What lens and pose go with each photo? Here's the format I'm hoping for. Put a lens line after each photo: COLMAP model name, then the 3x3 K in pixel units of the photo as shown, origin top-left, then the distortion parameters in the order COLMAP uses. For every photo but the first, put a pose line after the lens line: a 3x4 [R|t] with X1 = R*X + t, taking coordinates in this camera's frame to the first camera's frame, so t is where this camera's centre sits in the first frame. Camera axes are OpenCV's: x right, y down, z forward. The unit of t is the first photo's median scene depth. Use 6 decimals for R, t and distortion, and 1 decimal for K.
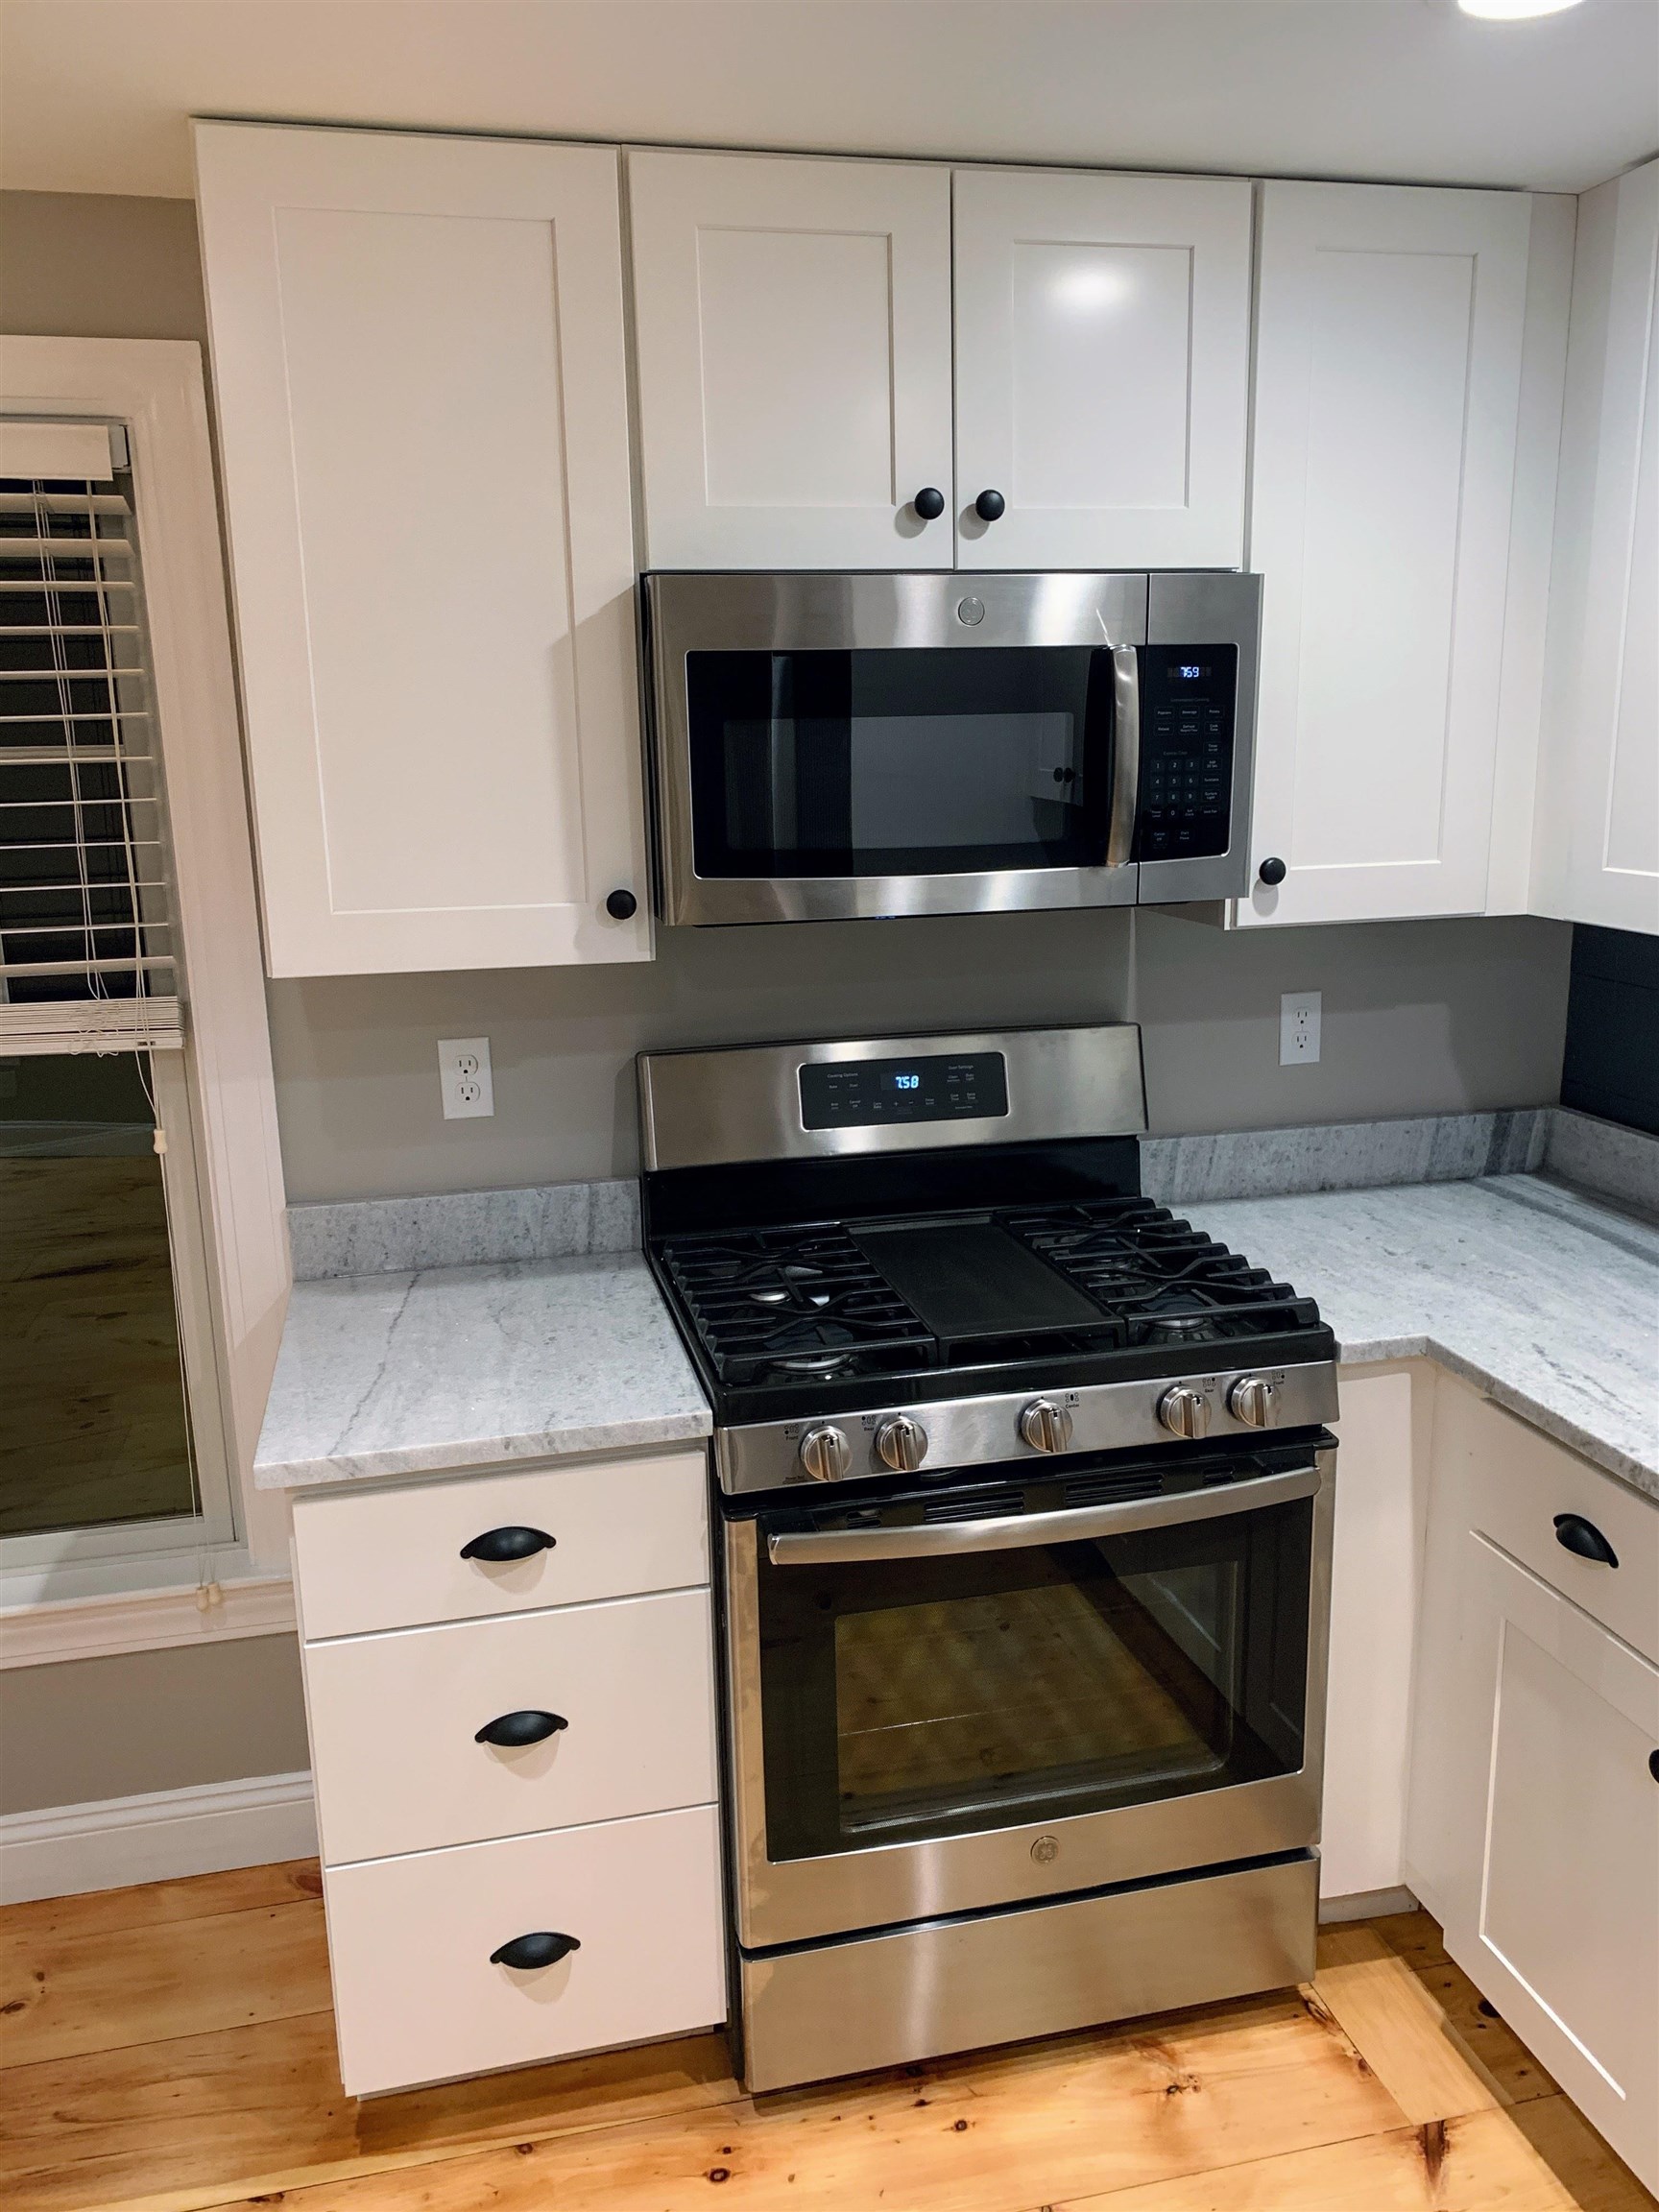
lens RADIAL K [[1689.8, 0, 829.5], [0, 1689.8, 1106.0], [0, 0, 1]] dist [0.021255, -0.010067]
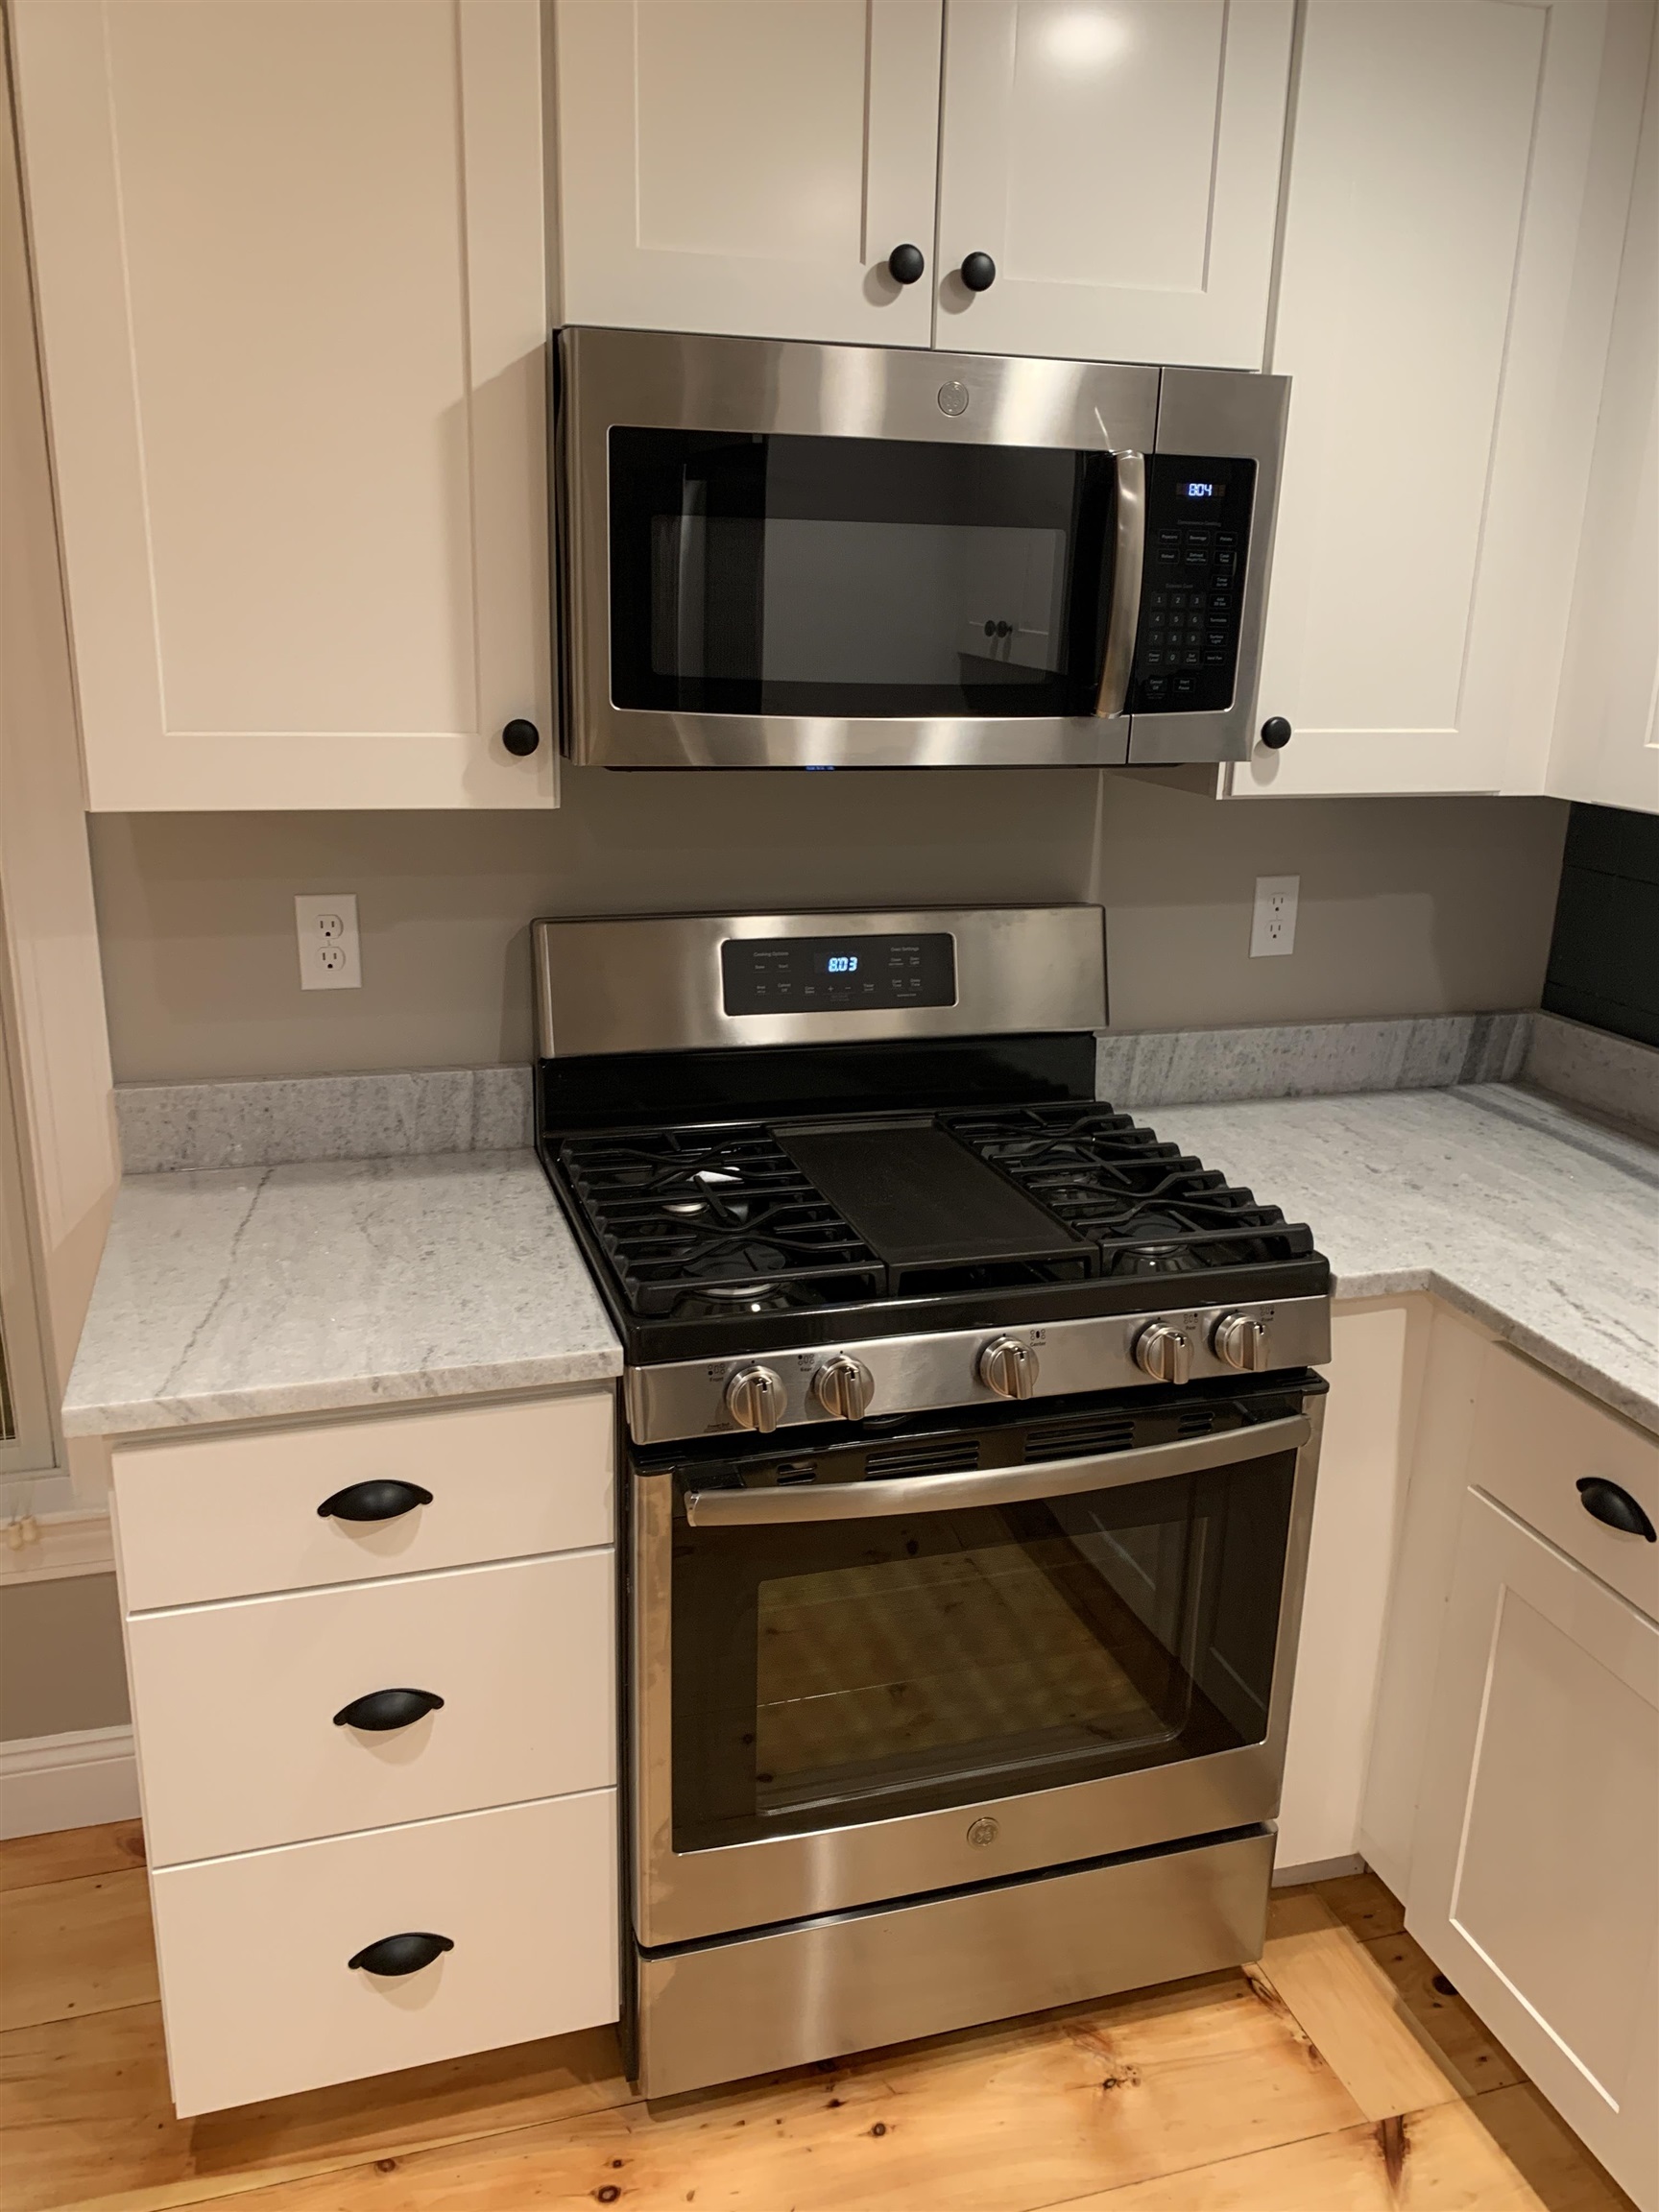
lens RADIAL K [[1700.2, 0, 817.4], [0, 1700.2, 1100.9], [0, 0, 1]] dist [0.010681, -0.003938]
pose [[0.997281, 0.024887, 0.069364, -0.030544], [-0.029557, 0.997306, 0.067138, -0.002132], [-0.067507, -0.069006, 0.995330, 0.139474]]
